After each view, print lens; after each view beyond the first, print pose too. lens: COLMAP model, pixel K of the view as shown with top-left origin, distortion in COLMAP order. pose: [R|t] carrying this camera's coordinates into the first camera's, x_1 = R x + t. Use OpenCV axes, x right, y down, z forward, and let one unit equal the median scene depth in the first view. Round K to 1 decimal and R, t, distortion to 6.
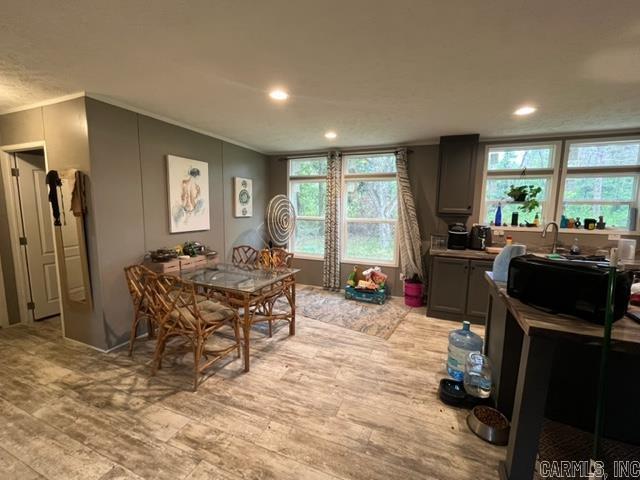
lens RADIAL K [[273.9, 0, 321.6], [0, 273.9, 240.2], [0, 0, 1]] dist [-0.002559, -0.000447]
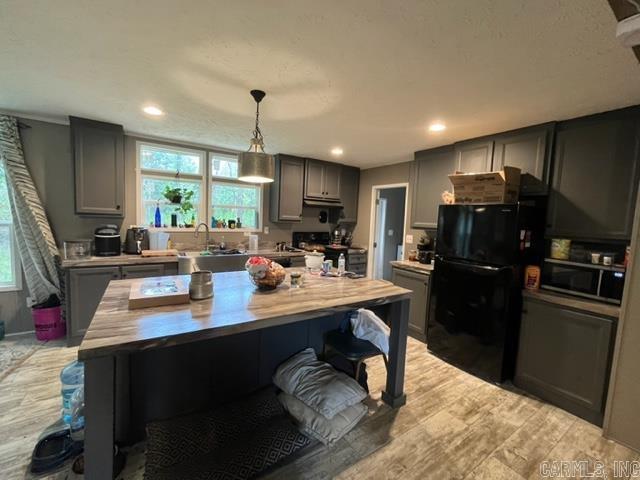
lens RADIAL K [[273.9, 0, 321.6], [0, 273.9, 240.2], [0, 0, 1]] dist [-0.002559, -0.000447]
pose [[0.567444, -0.062748, 0.821018, 0.182766], [0.066238, 0.997339, 0.030443, 0.002651], [-0.820744, 0.037108, 0.570090, -0.033234]]
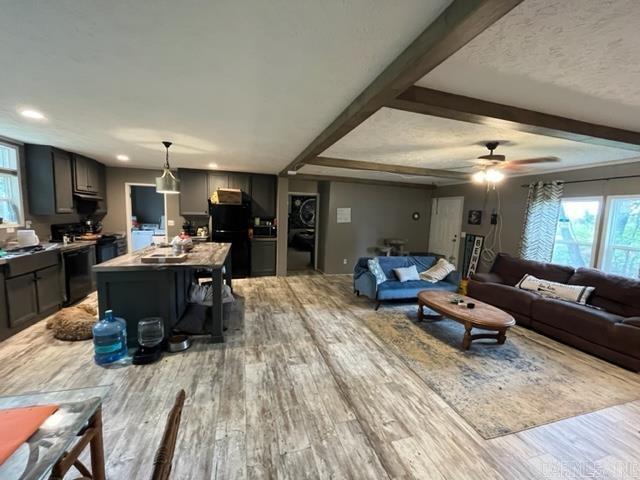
lens RADIAL K [[273.9, 0, 321.6], [0, 273.9, 240.2], [0, 0, 1]] dist [-0.002559, -0.000447]
pose [[-0.633625, -0.113684, 0.765242, -0.594605], [0.049542, 0.981152, 0.186780, -0.110088], [-0.772053, 0.156259, -0.616050, 0.654883]]
